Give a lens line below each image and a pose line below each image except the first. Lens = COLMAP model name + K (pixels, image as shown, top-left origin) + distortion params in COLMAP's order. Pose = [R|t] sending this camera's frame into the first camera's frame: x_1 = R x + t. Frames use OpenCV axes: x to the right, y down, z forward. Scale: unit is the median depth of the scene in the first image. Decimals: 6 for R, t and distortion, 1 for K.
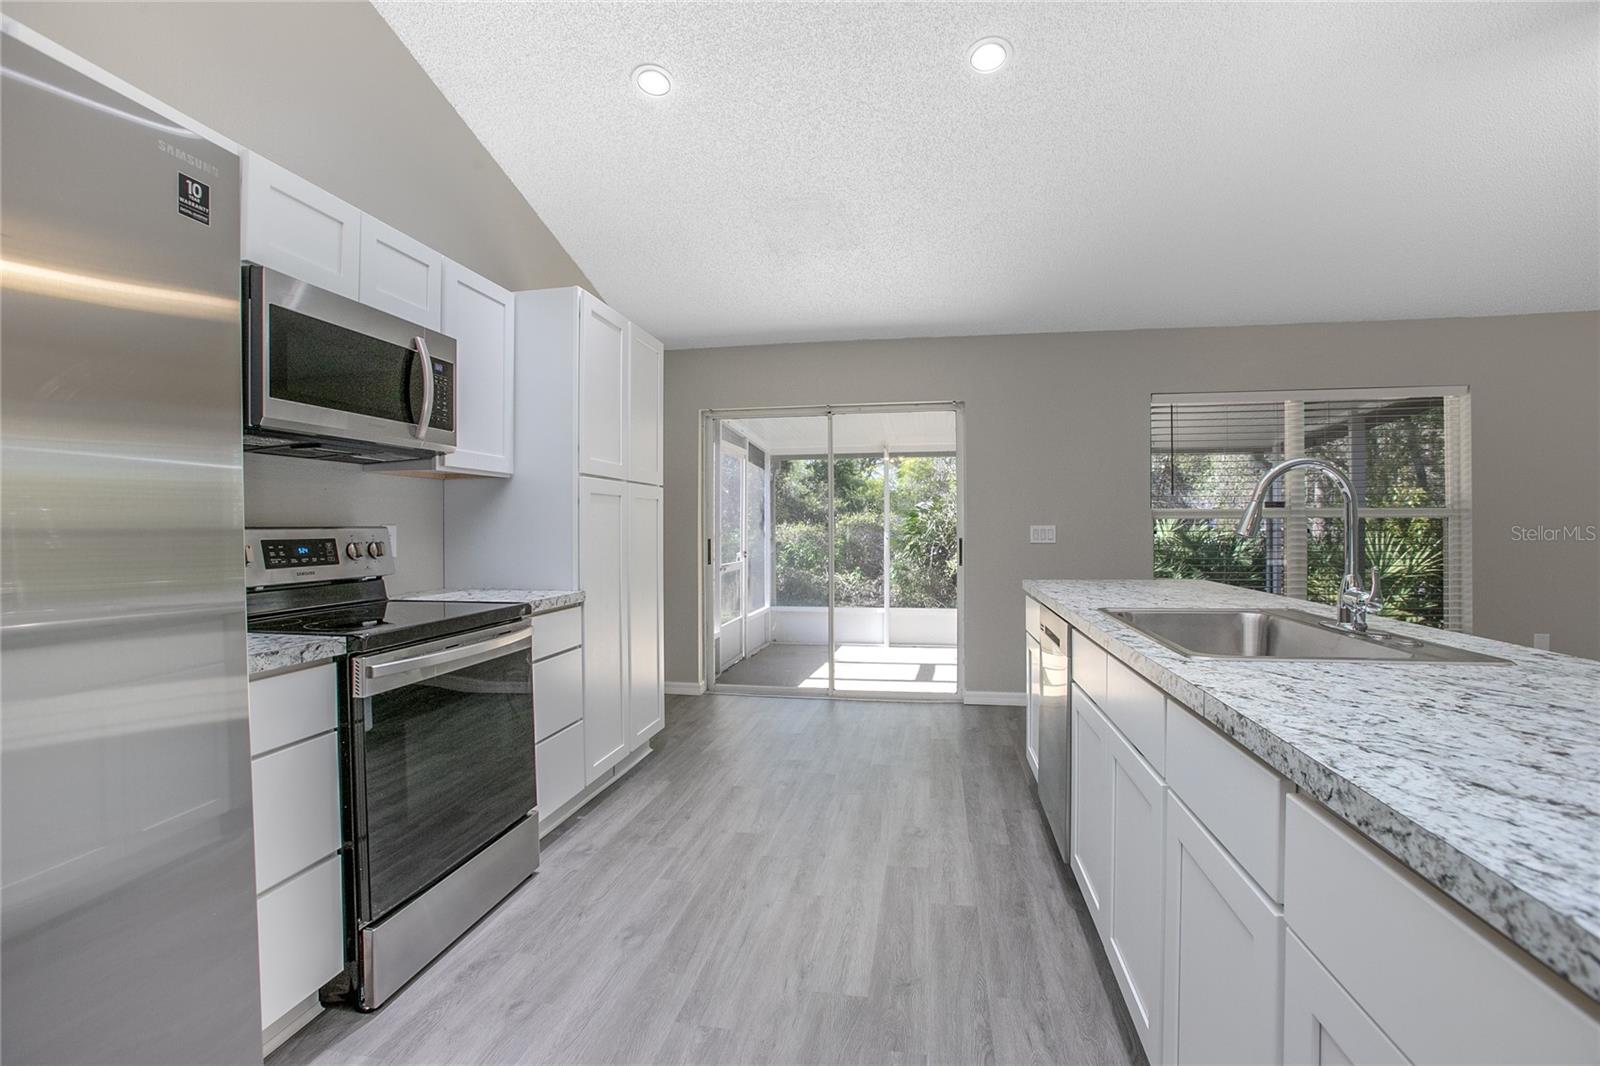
lens RADIAL K [[725.0, 0, 796.2], [0, 725.0, 528.9], [0, 0, 1]] dist [-0.069992, 0.028004]
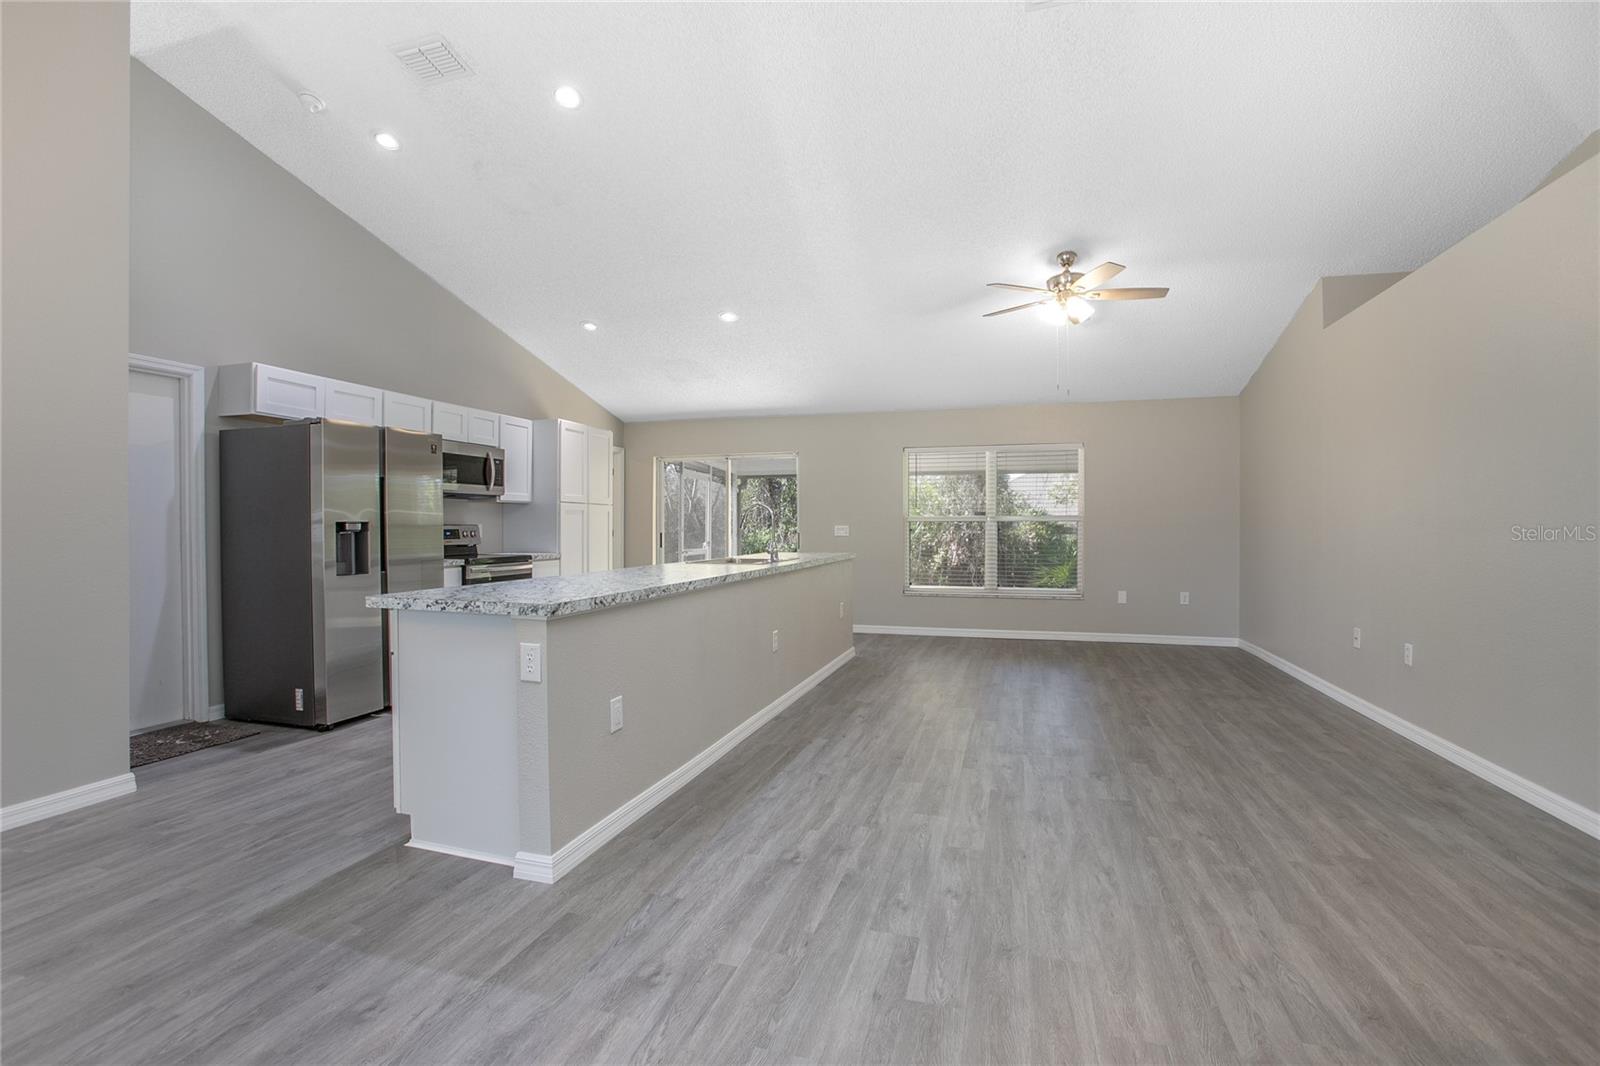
lens RADIAL K [[725.0, 0, 796.2], [0, 725.0, 528.9], [0, 0, 1]] dist [-0.069992, 0.028004]
pose [[0.993805, 0.003736, -0.111073, 0.908662], [-0.003429, 0.999990, 0.002959, -0.000393], [0.111083, -0.002560, 0.993808, -1.534071]]
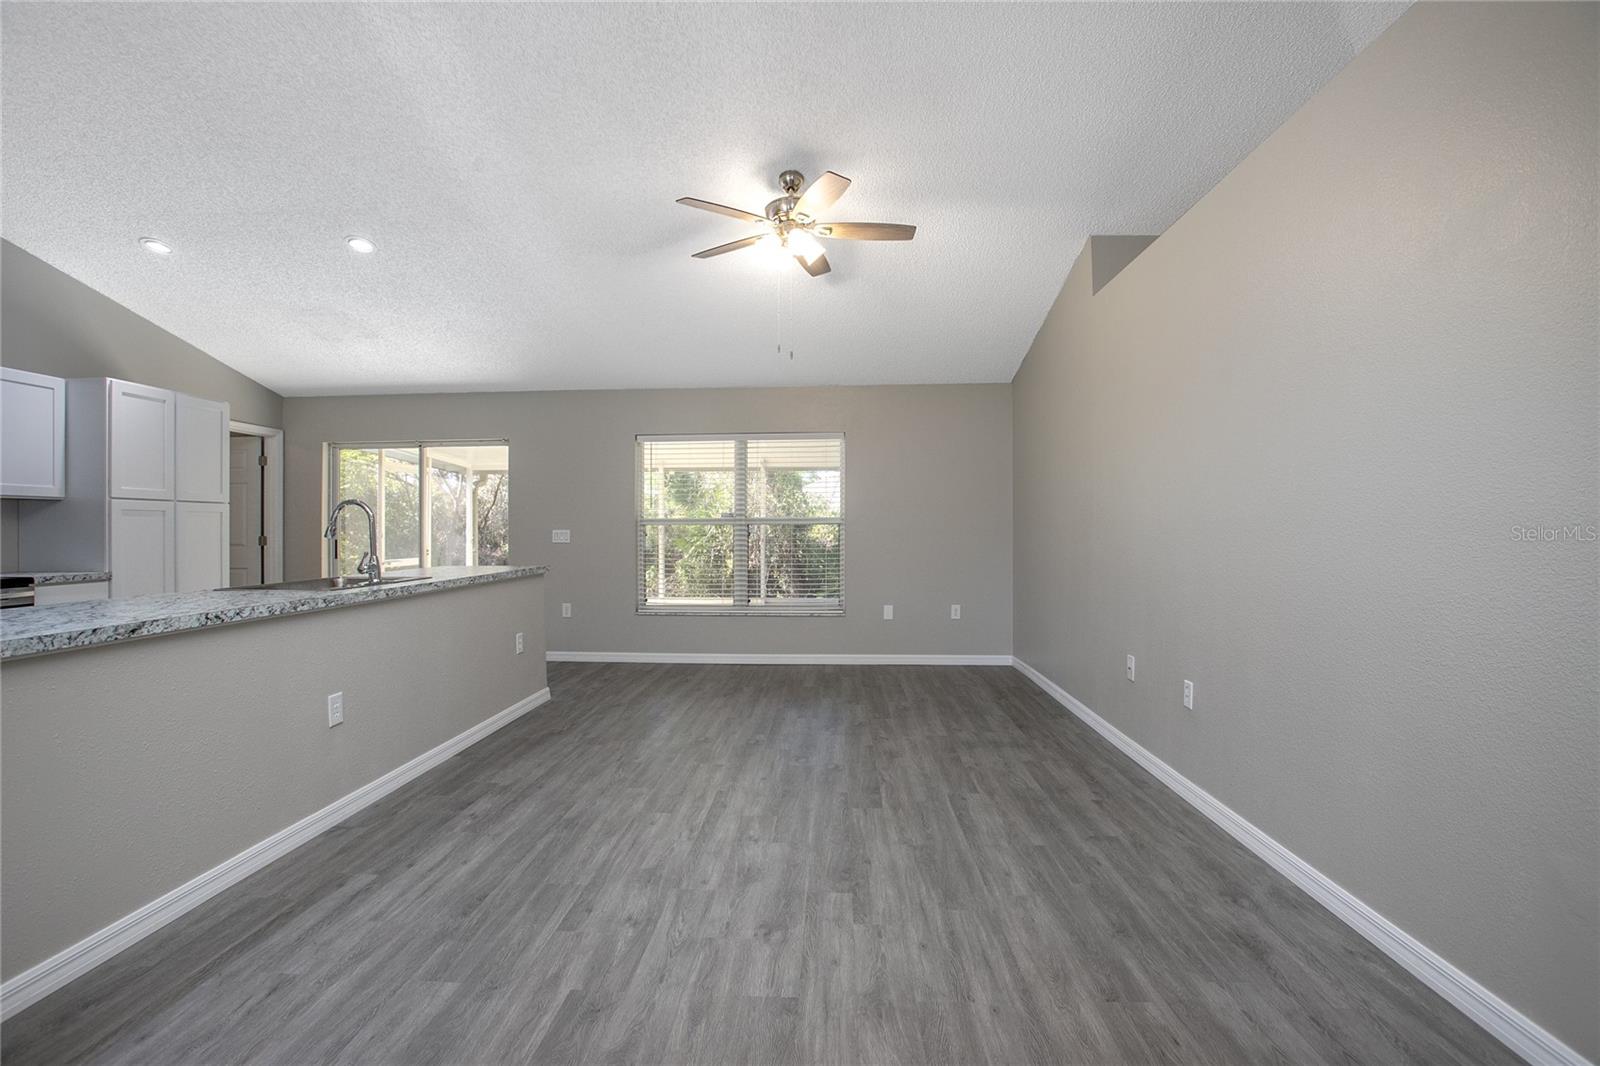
lens RADIAL K [[725.0, 0, 796.2], [0, 725.0, 528.9], [0, 0, 1]] dist [-0.069992, 0.028004]
pose [[0.991450, 0.001320, 0.130481, 1.291065], [-0.001117, 0.999998, -0.001630, -0.009301], [-0.130483, 0.001470, 0.991449, -0.912477]]
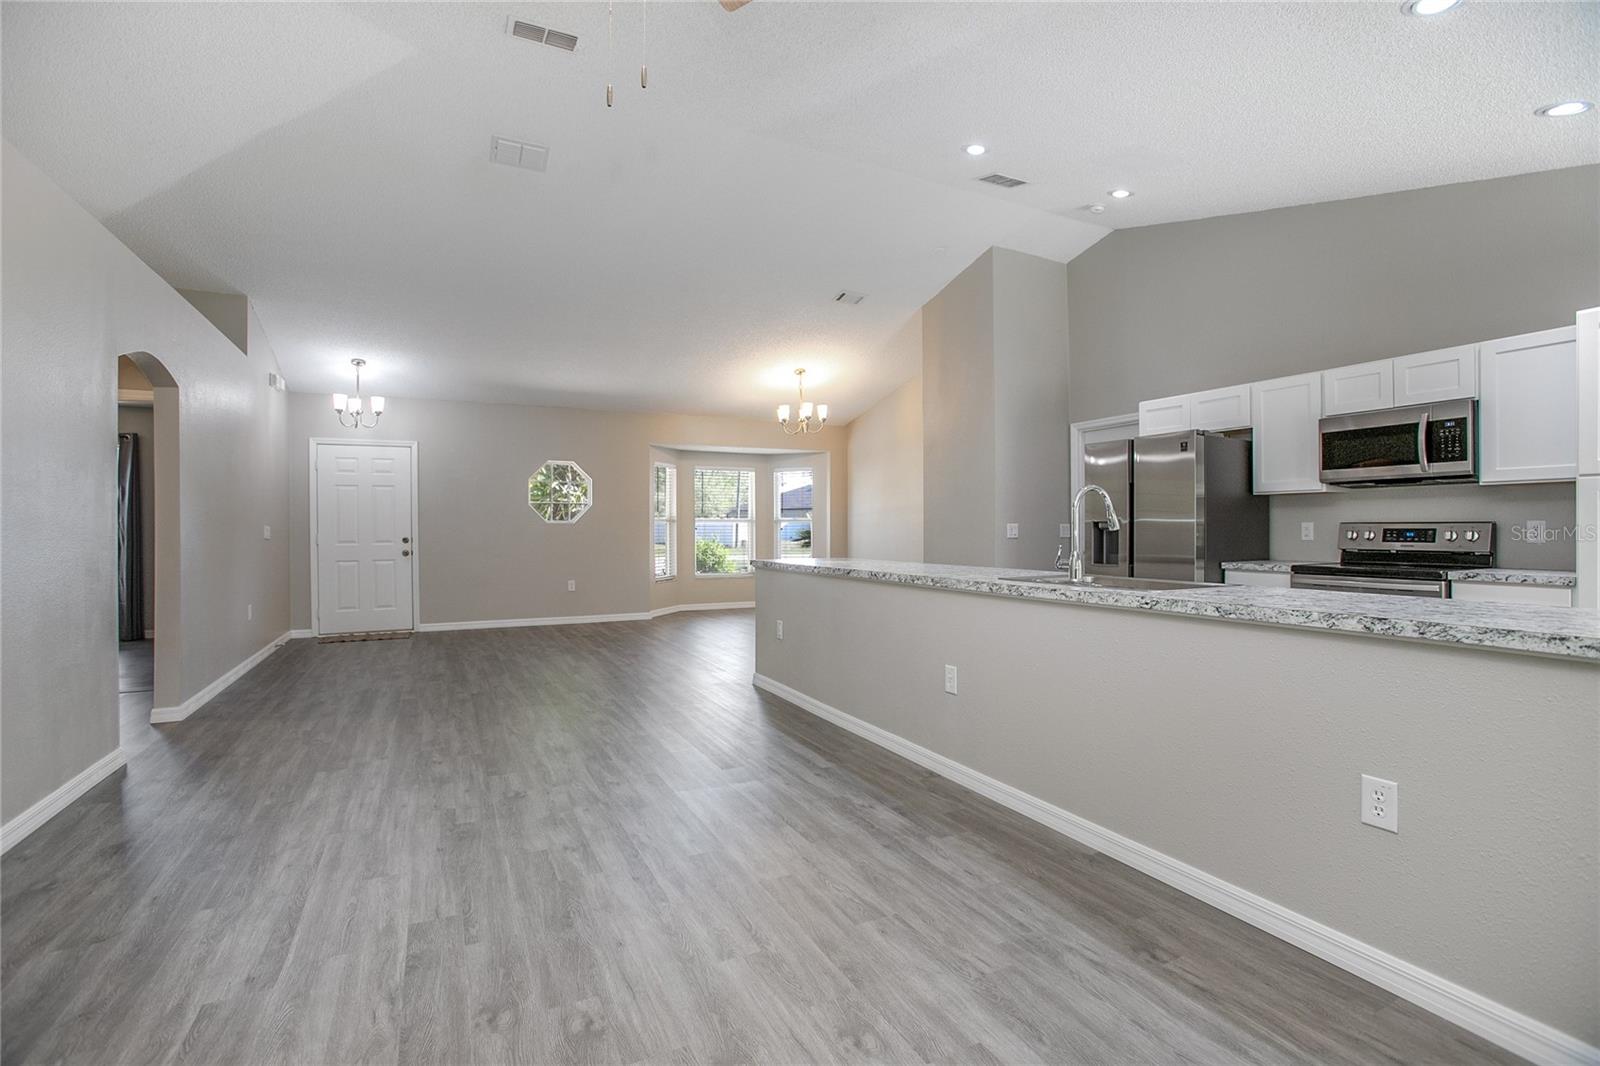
lens RADIAL K [[725.0, 0, 796.2], [0, 725.0, 528.9], [0, 0, 1]] dist [-0.069992, 0.028004]
pose [[-0.796052, 0.007703, -0.605179, 1.783945], [0.004633, 0.999967, 0.006633, -0.004629], [0.605211, 0.002477, -0.796062, 1.470913]]
